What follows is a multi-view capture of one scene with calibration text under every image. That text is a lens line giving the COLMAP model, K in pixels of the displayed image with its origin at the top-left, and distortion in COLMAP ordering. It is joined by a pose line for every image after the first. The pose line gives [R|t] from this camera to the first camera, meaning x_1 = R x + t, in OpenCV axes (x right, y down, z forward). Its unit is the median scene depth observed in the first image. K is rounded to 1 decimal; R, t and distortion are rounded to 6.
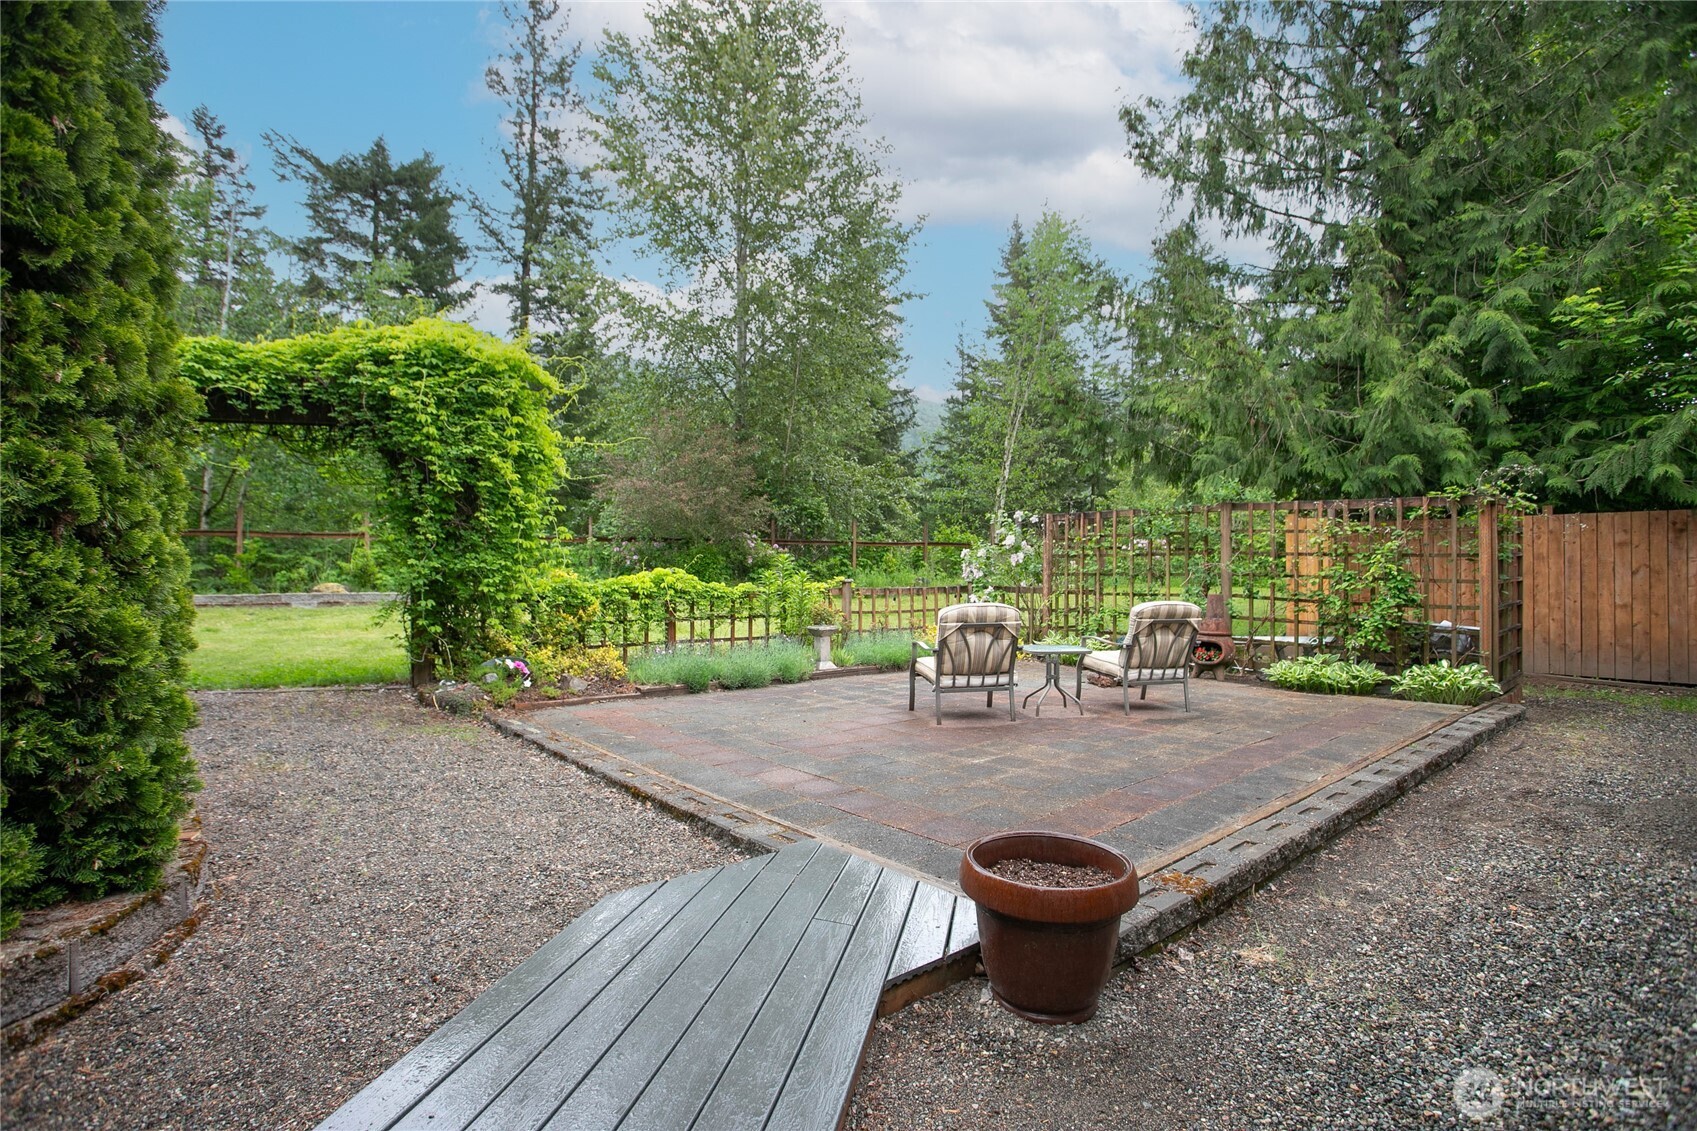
lens RADIAL K [[824.3, 0, 855.6], [0, 824.3, 566.2], [0, 0, 1]] dist [-0.046563, 0.019303]
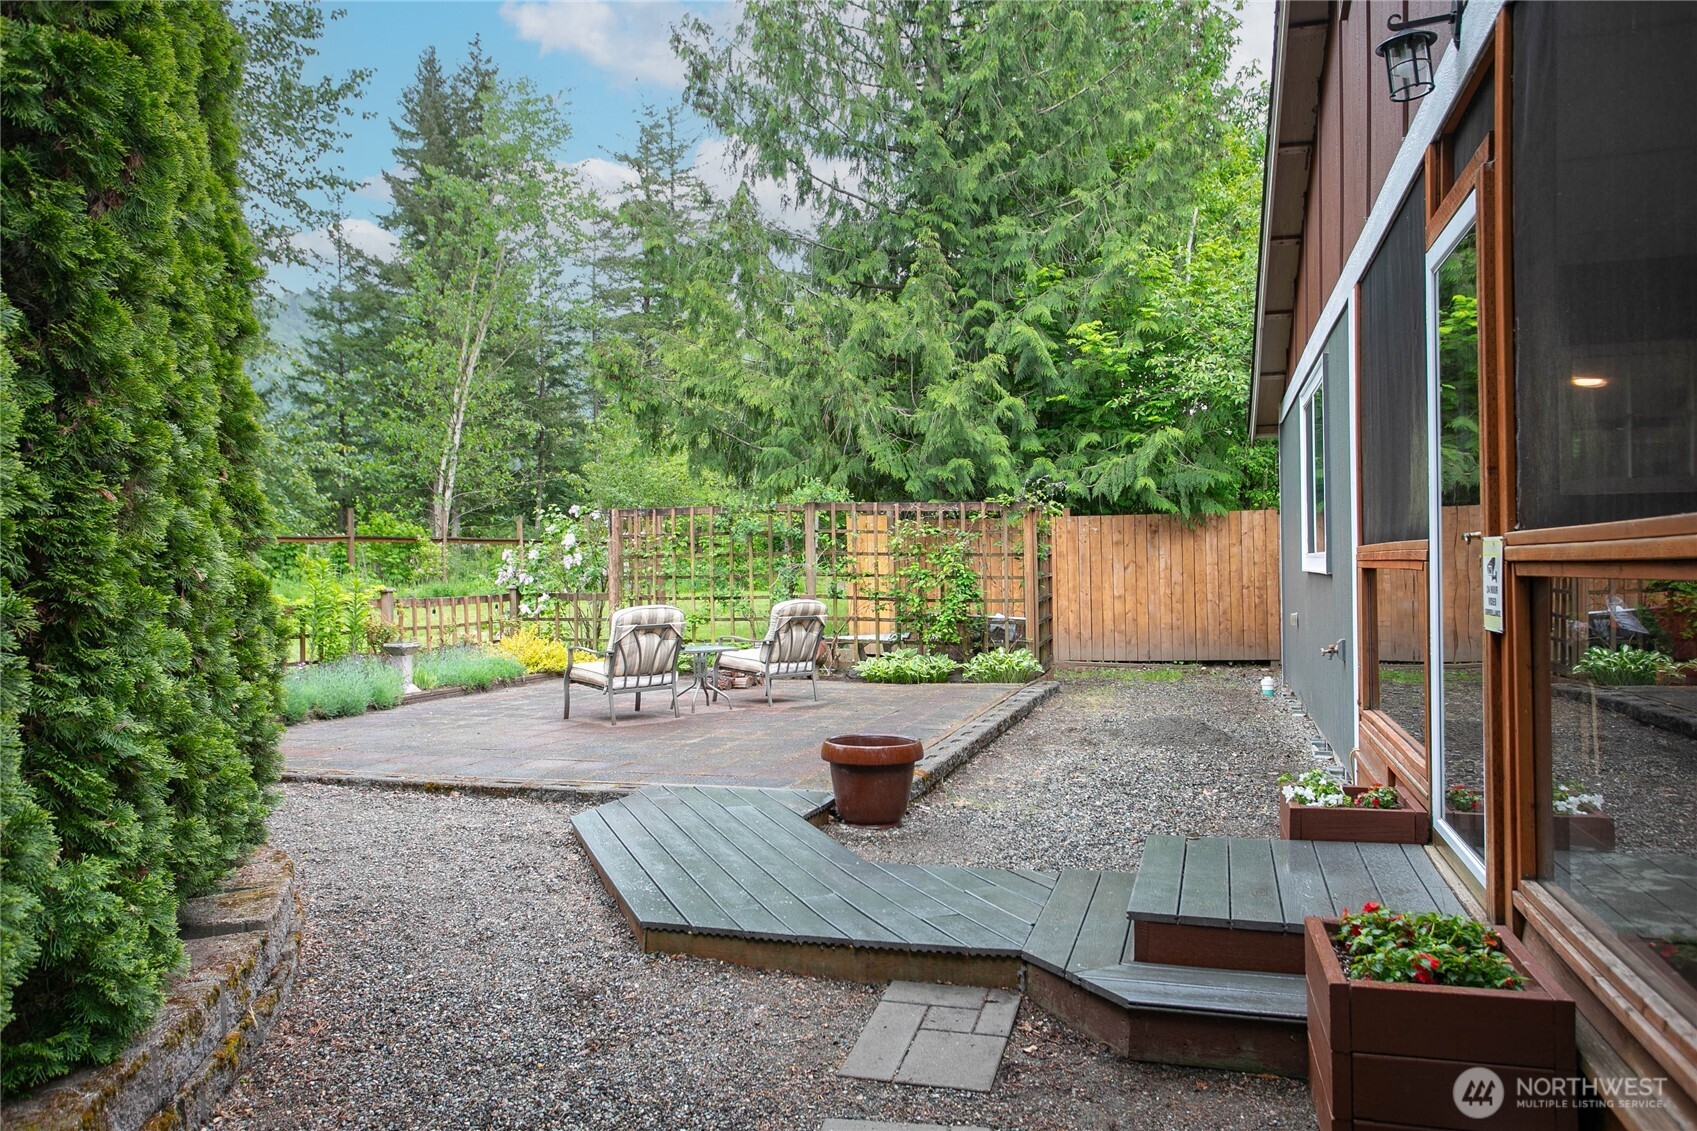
lens RADIAL K [[1268.4, 0, 837.2], [0, 1268.4, 570.0], [0, 0, 1]] dist [-0.033995, 0.002562]
pose [[0.853511, -0.013136, 0.520909, -0.335645], [0.012171, 0.999912, 0.005272, -0.003728], [-0.520933, 0.001841, 0.853596, -0.341067]]
